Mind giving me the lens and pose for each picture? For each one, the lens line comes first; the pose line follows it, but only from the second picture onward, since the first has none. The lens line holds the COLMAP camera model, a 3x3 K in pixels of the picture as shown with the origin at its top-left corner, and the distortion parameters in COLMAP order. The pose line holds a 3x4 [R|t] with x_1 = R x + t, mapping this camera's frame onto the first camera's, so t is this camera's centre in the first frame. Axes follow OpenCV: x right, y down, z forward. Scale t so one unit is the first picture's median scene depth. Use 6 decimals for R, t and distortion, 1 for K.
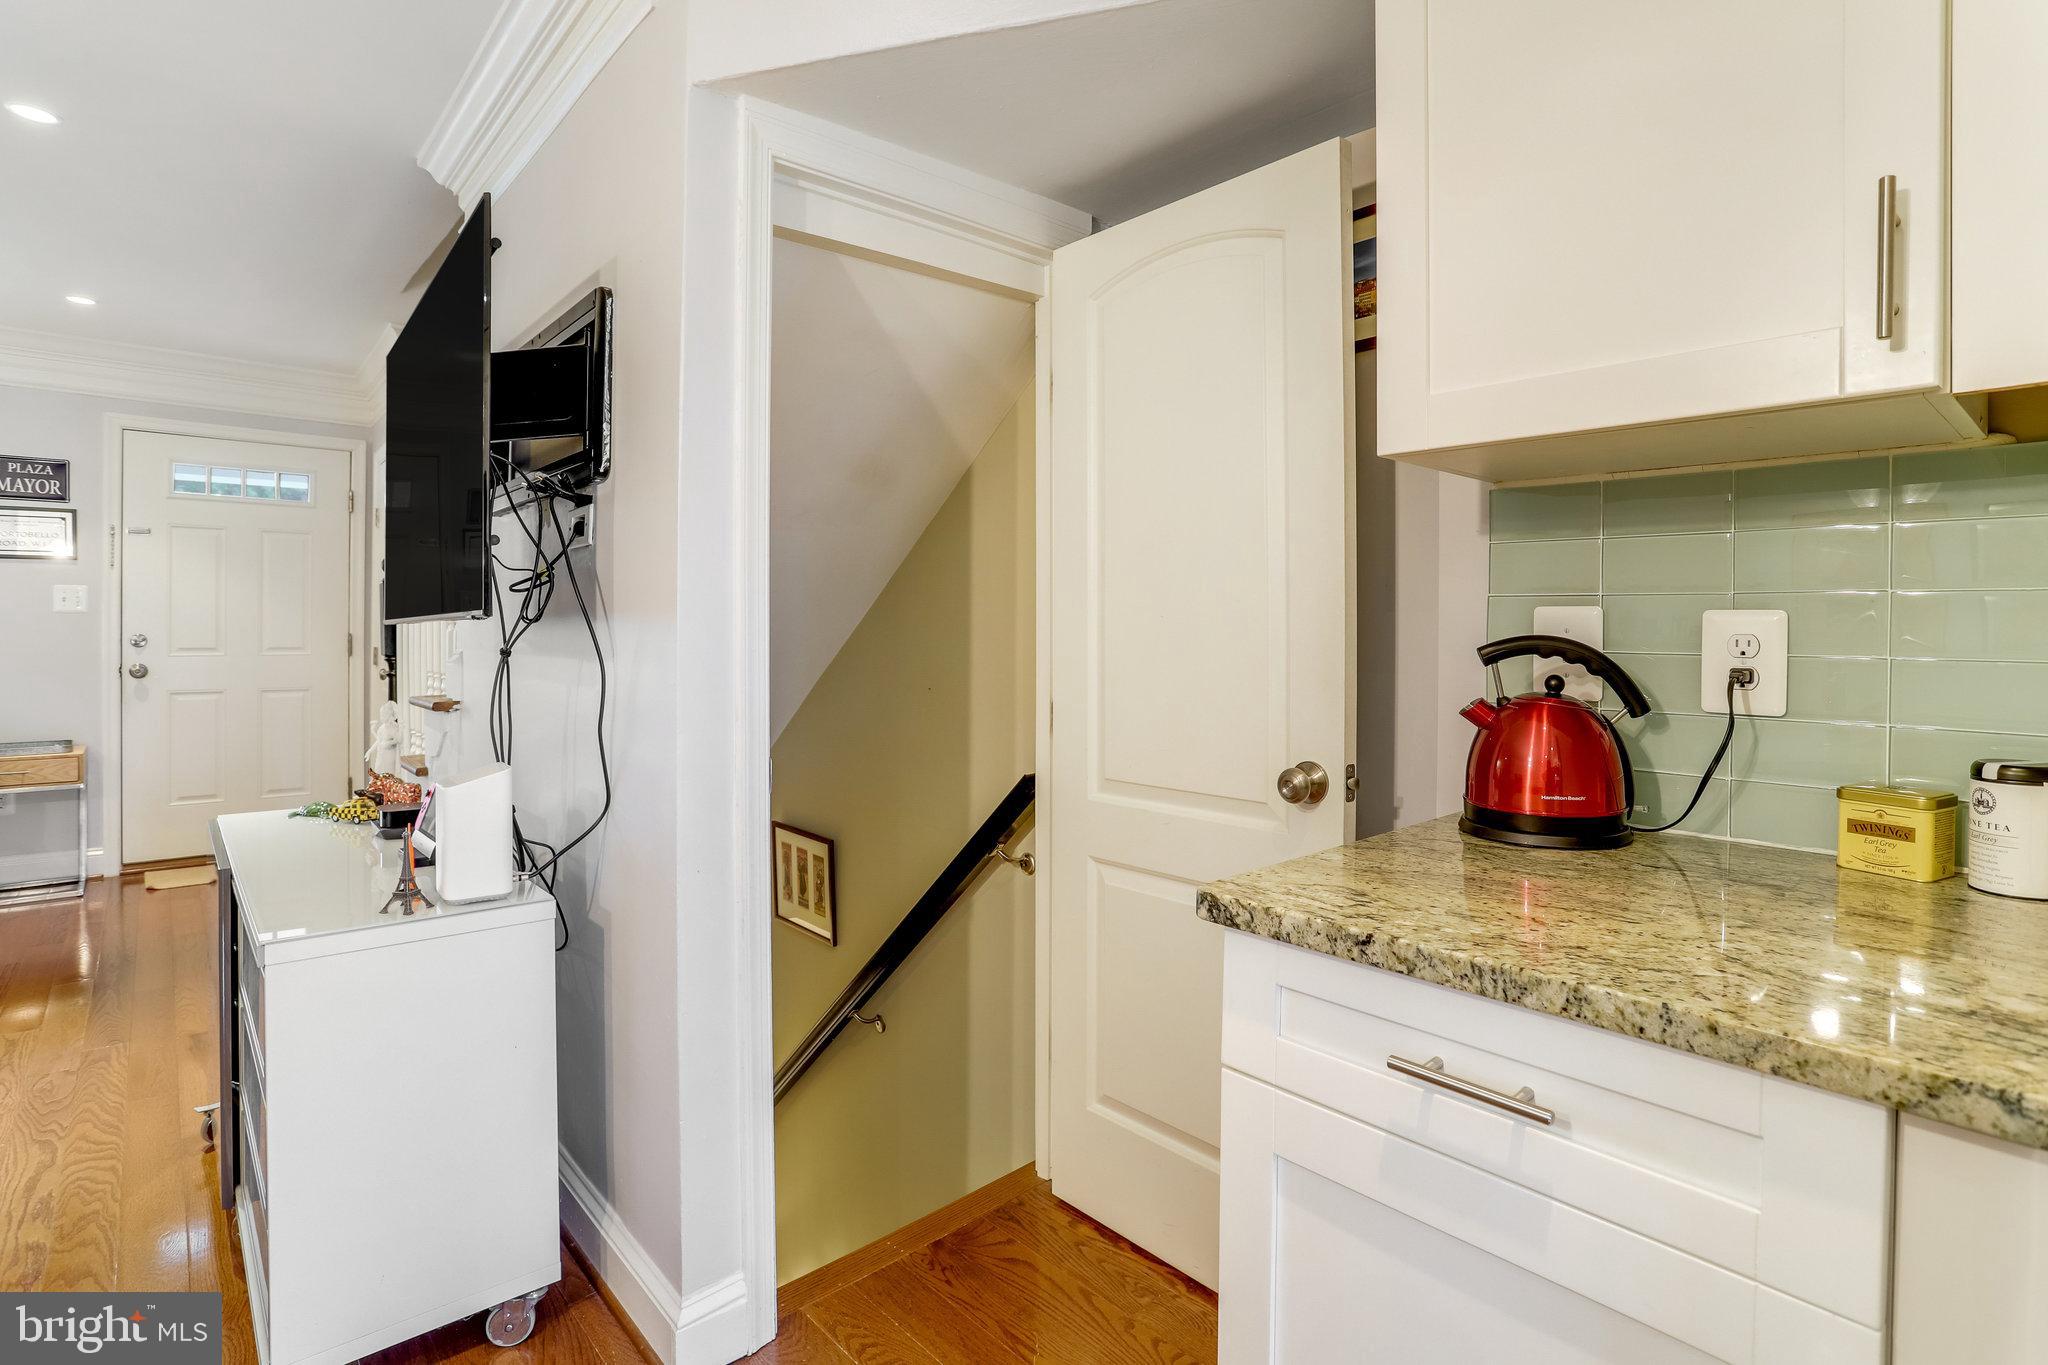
lens RADIAL K [[1012.6, 0, 1013.5], [0, 1012.6, 635.3], [0, 0, 1]] dist [-0.067798, 0.029033]
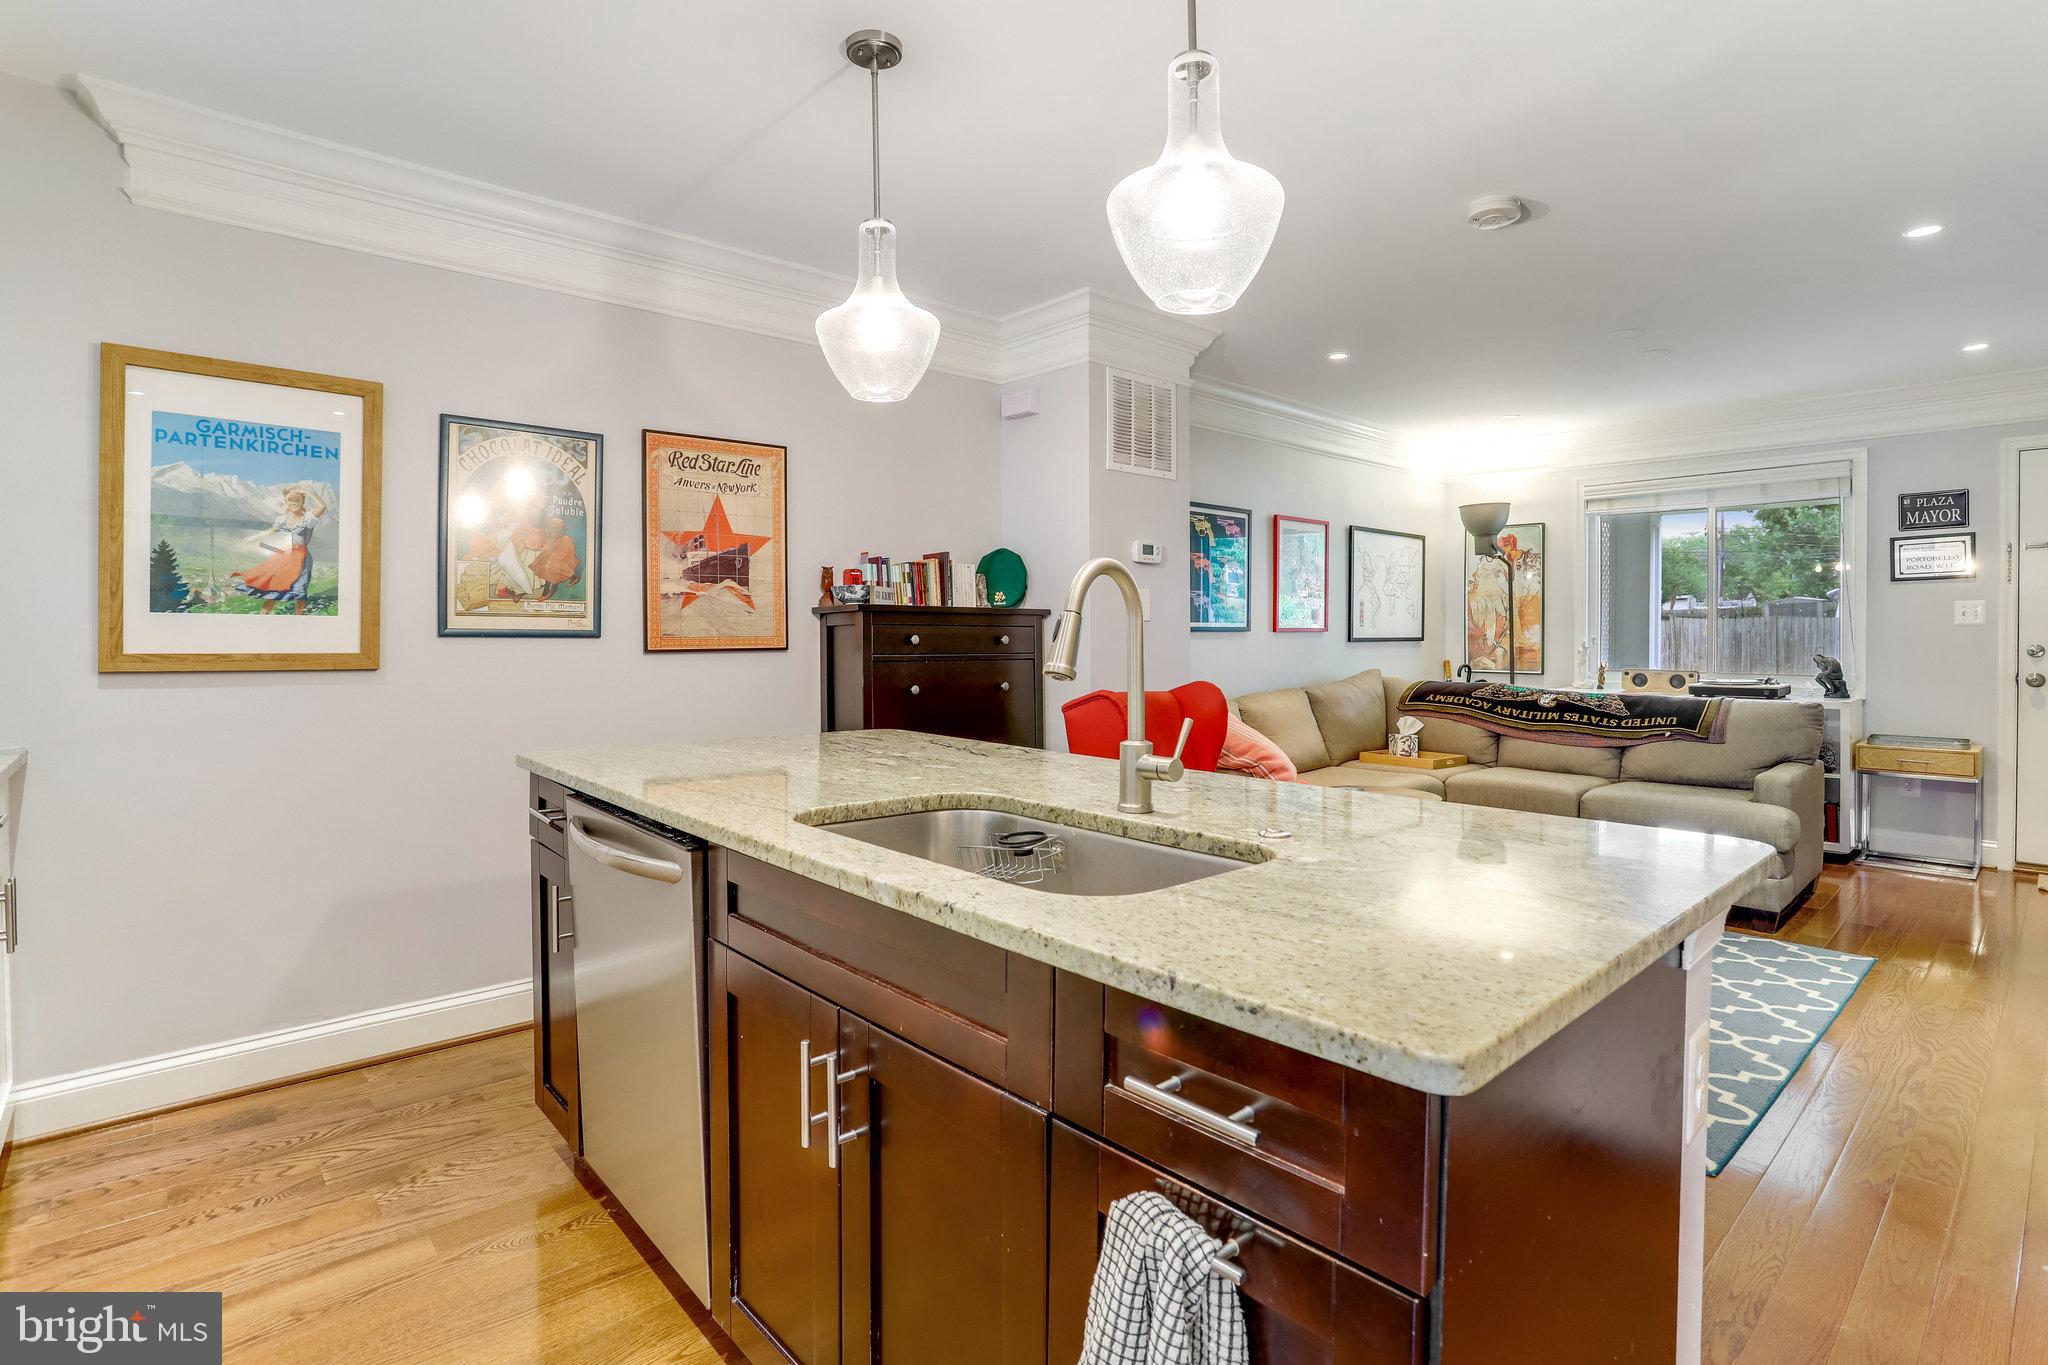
lens RADIAL K [[995.7, 0, 1029.8], [0, 995.7, 642.6], [0, 0, 1]] dist [-0.051505, 0.023090]
pose [[0.016531, 0.003140, -0.999858, 0.122345], [-0.003715, 0.999988, 0.003079, -0.002816], [0.999856, 0.003664, 0.016542, -0.094055]]
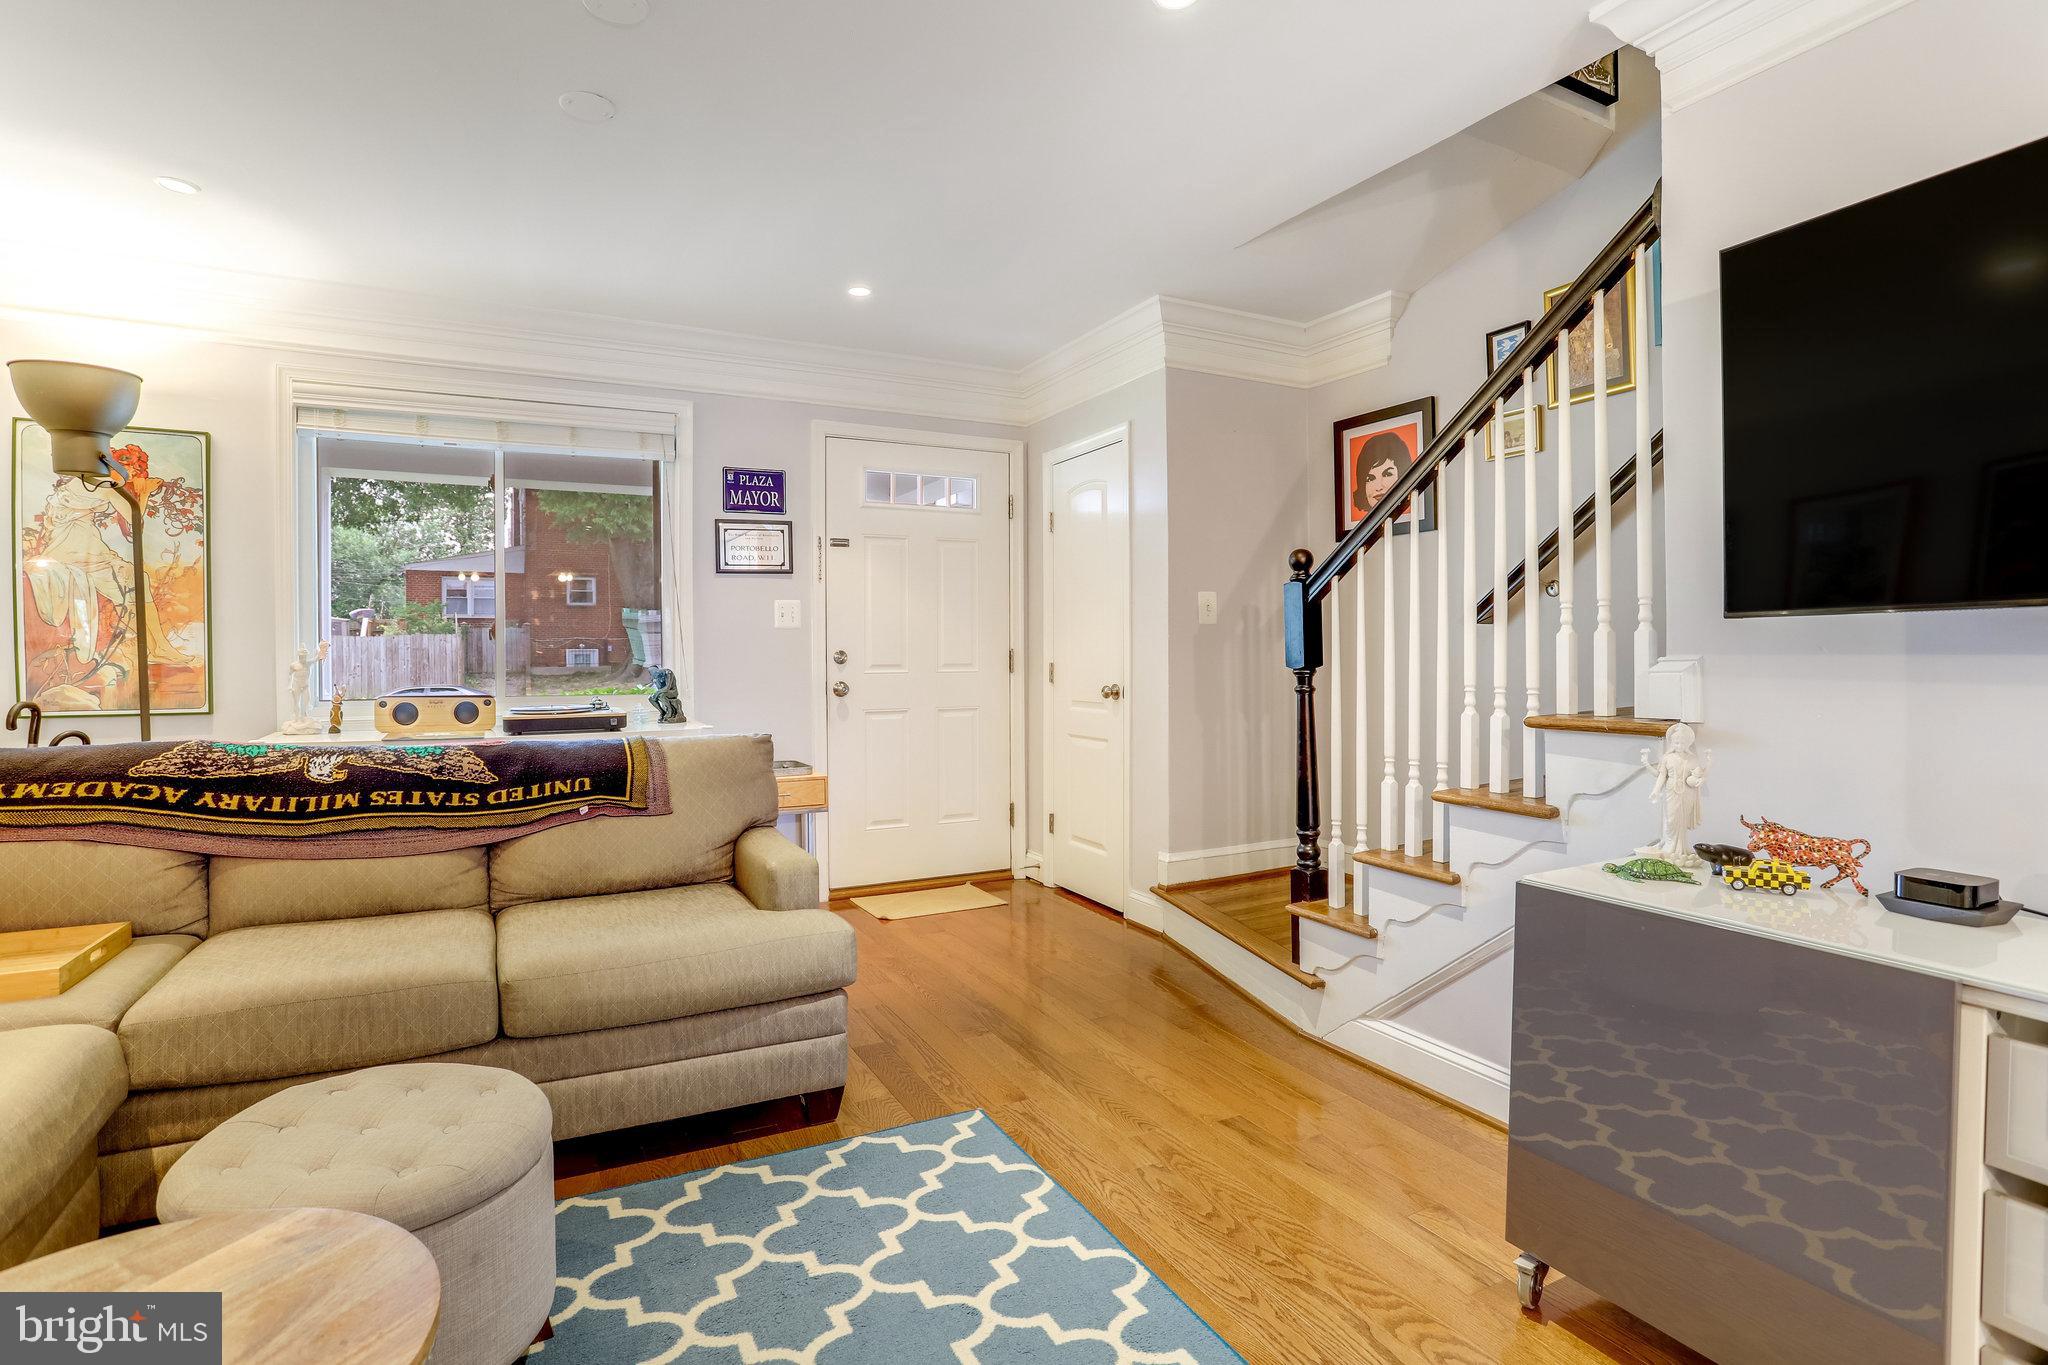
lens RADIAL K [[1005.9, 0, 1027.6], [0, 1005.9, 669.1], [0, 0, 1]] dist [-0.073940, 0.031332]
pose [[0.971168, -0.006603, -0.238305, -0.503134], [0.009952, 0.999868, 0.012855, 0.006630], [0.238189, -0.014856, 0.971105, 0.092479]]
